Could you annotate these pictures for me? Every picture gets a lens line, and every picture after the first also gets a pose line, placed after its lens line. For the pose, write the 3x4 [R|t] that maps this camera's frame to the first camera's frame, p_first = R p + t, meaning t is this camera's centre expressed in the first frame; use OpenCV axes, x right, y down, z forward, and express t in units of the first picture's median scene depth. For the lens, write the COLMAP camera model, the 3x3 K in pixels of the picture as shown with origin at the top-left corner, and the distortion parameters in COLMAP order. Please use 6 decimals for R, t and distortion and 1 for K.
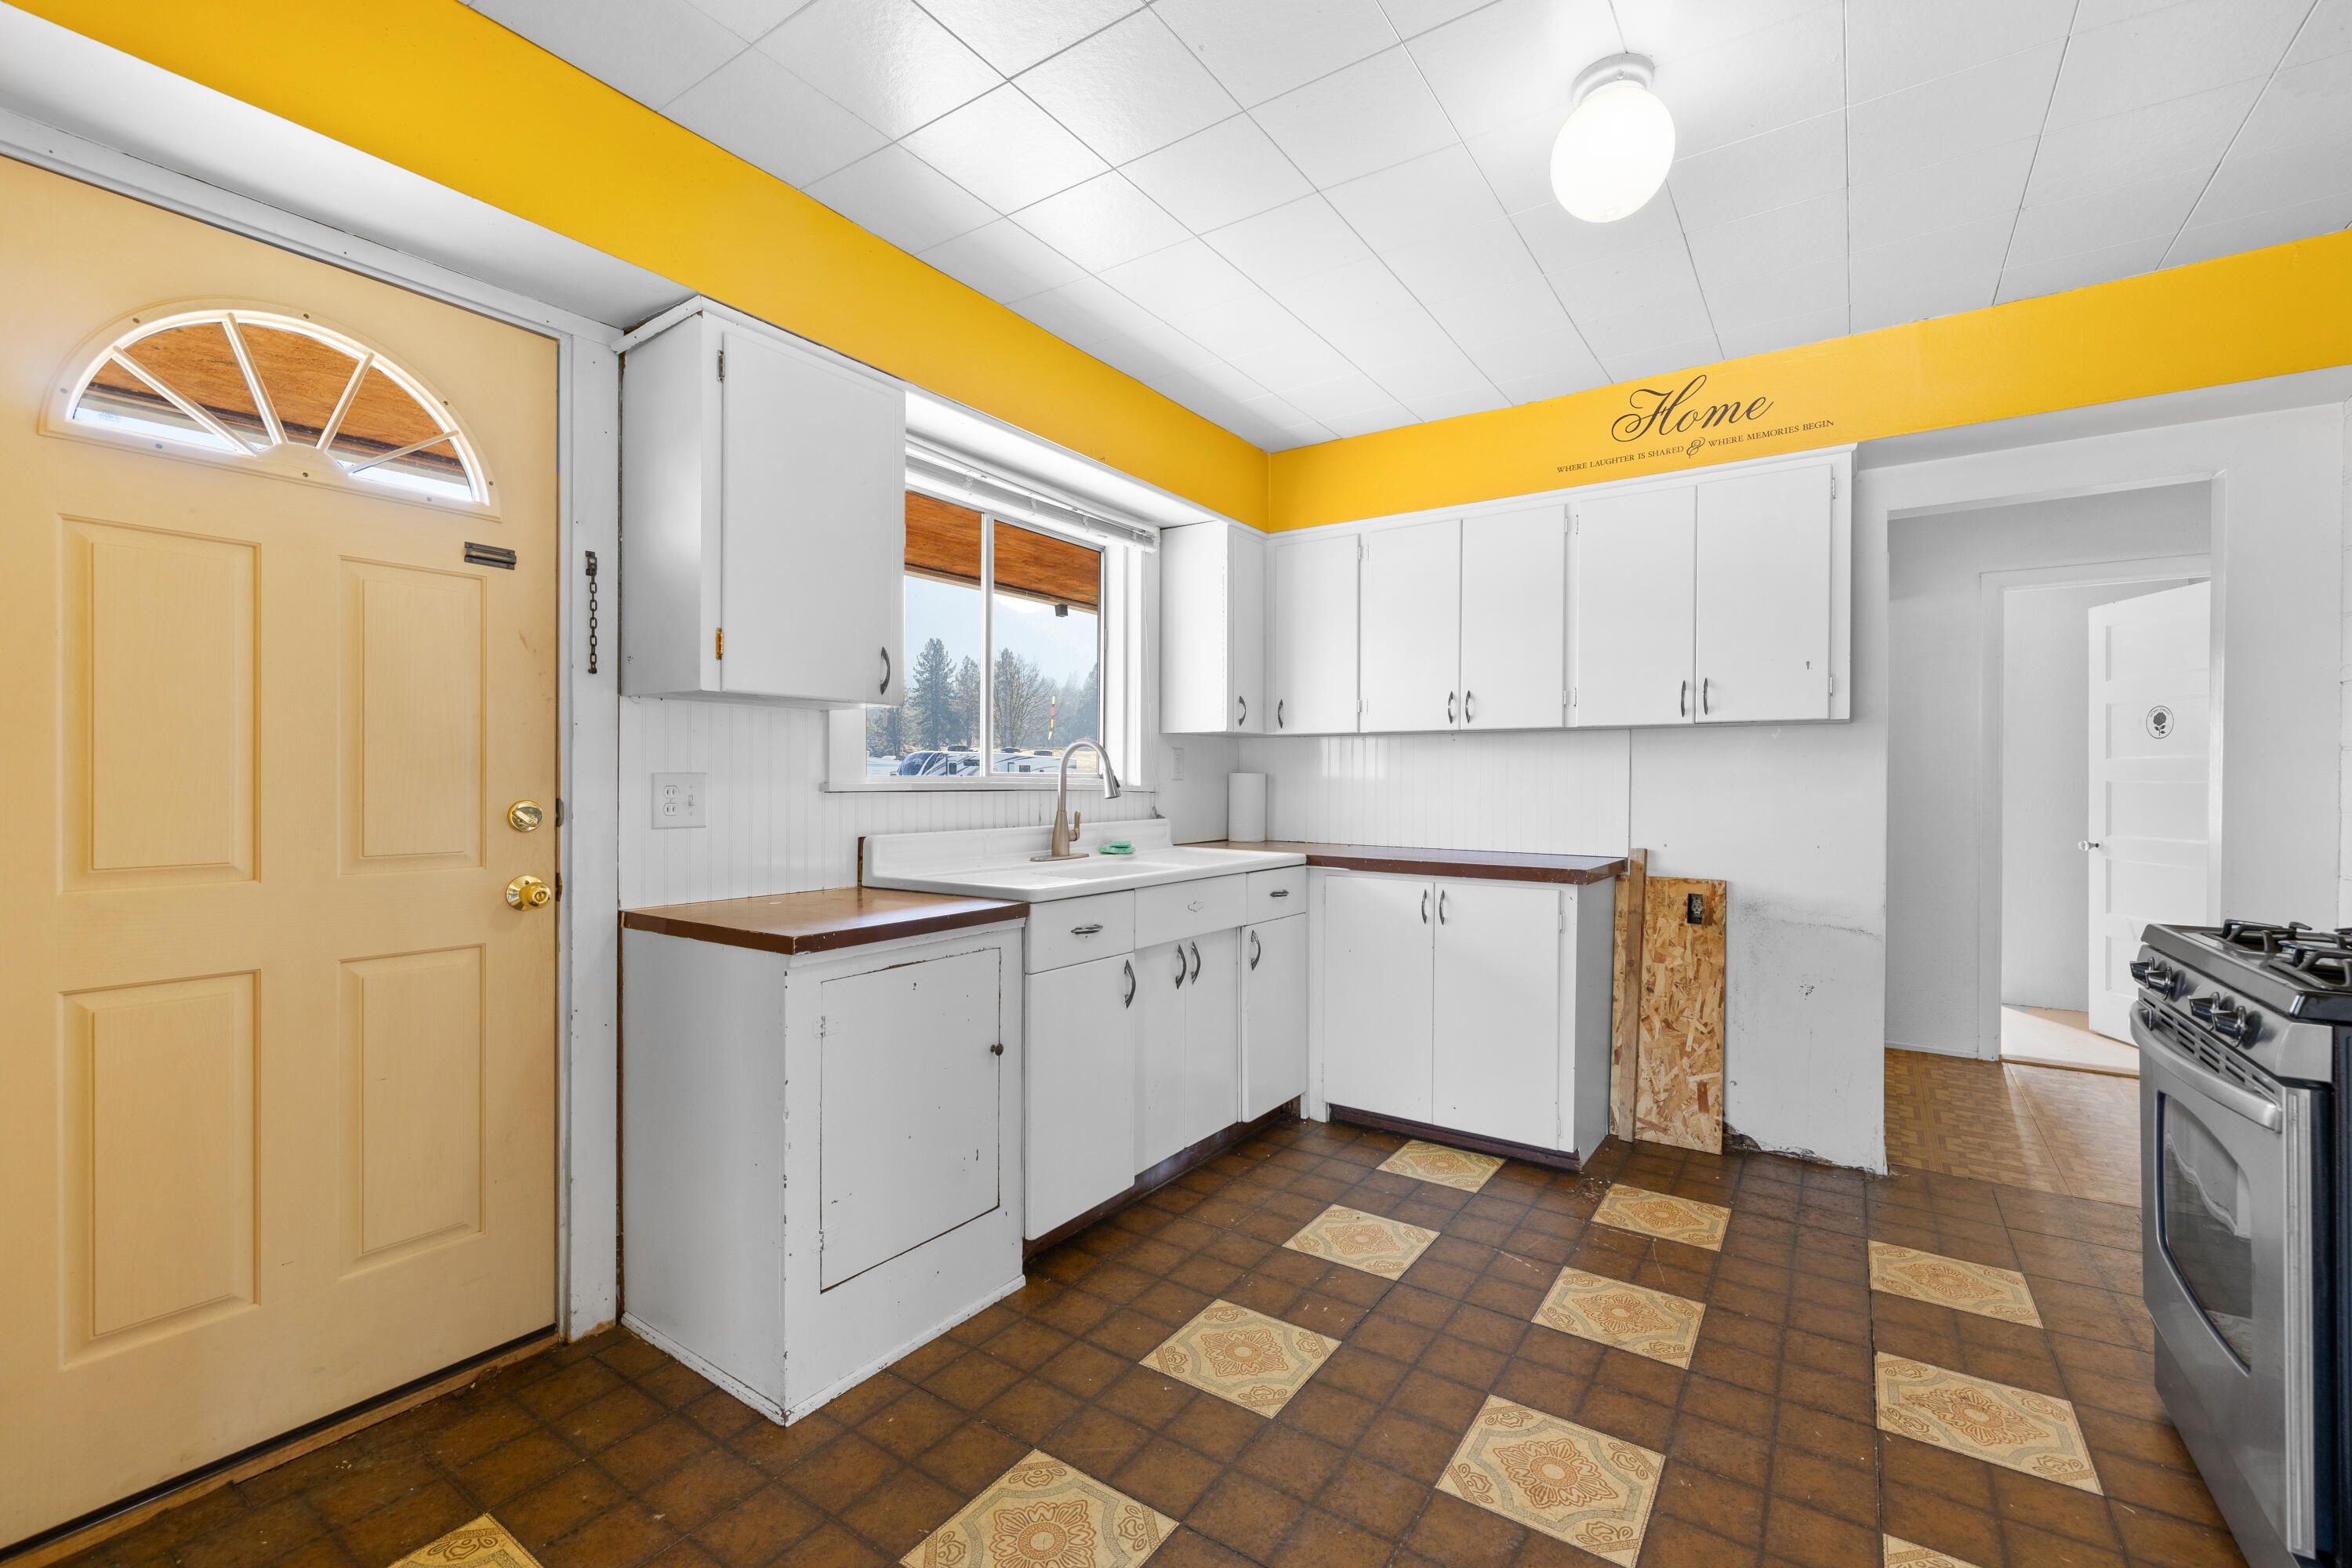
lens RADIAL K [[1000.5, 0, 1166.8], [0, 1000.5, 783.3], [0, 0, 1]] dist [0.000619, 0.000695]
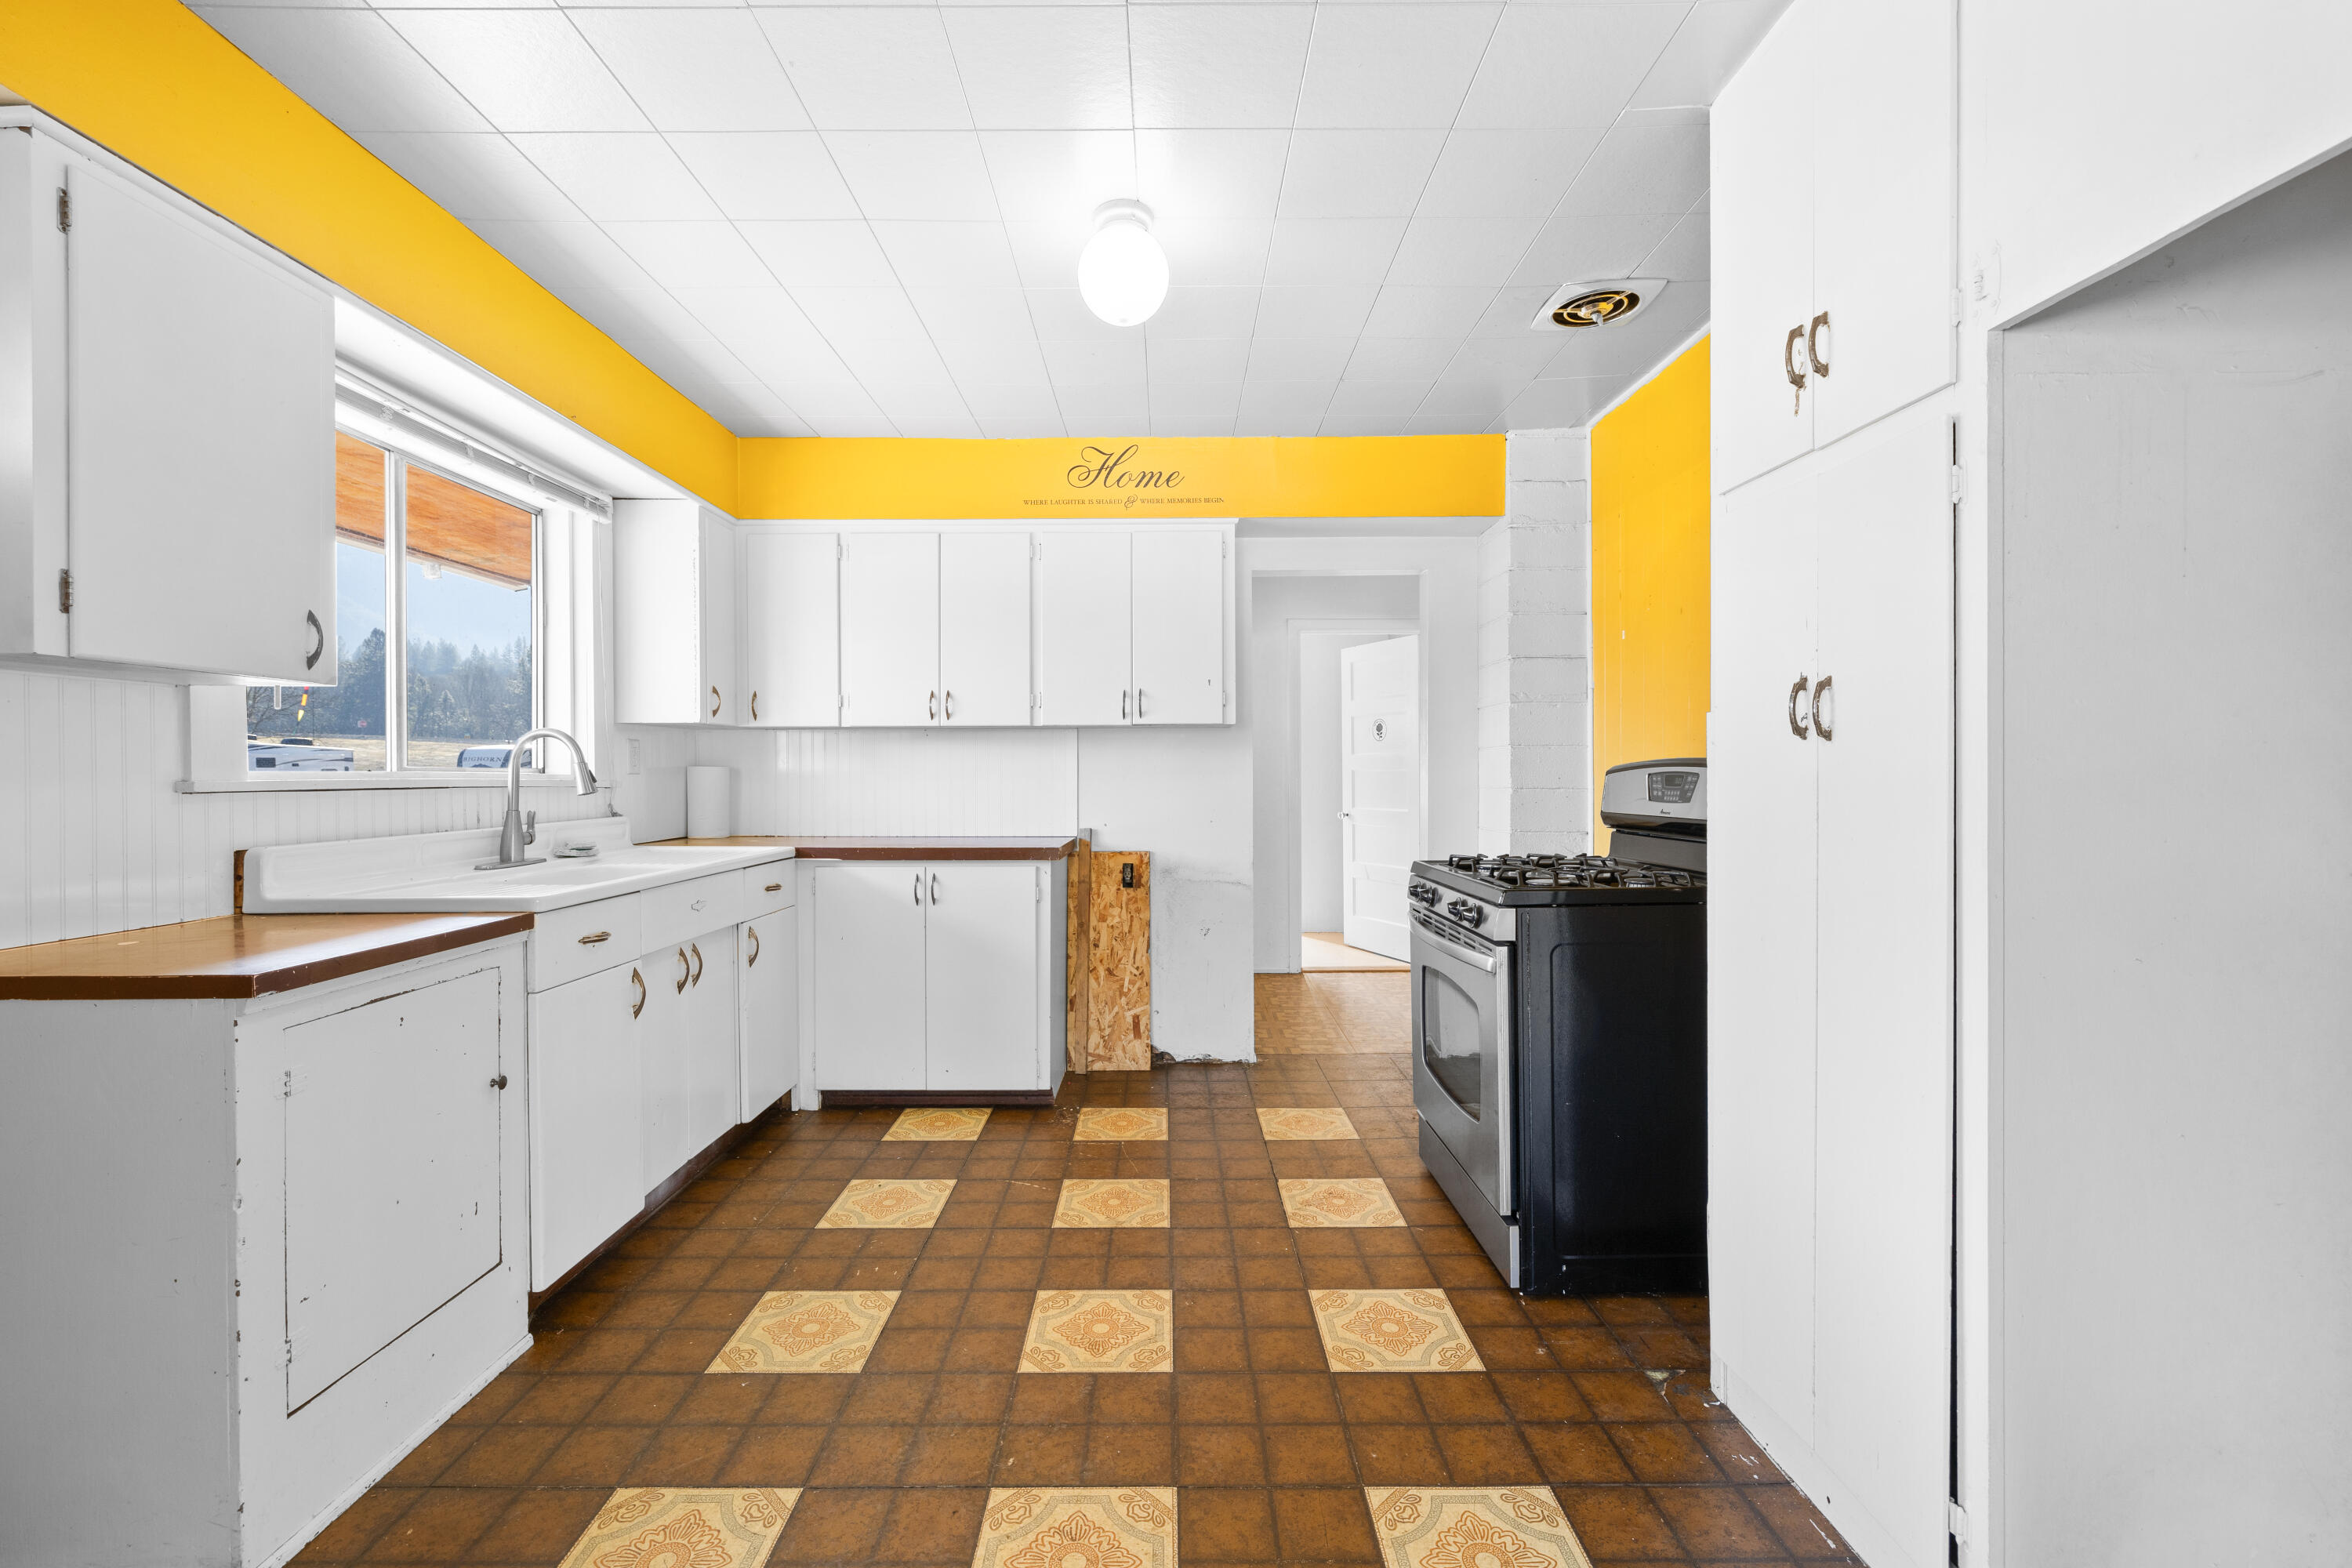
lens RADIAL K [[990.7, 0, 1167.1], [0, 990.7, 775.4], [0, 0, 1]] dist [-0.000033, -0.000054]
pose [[0.823157, -0.008419, 0.567752, -0.152999], [0.008846, 0.999959, 0.002003, 0.000514], [-0.567745, 0.003374, 0.823197, -0.038241]]
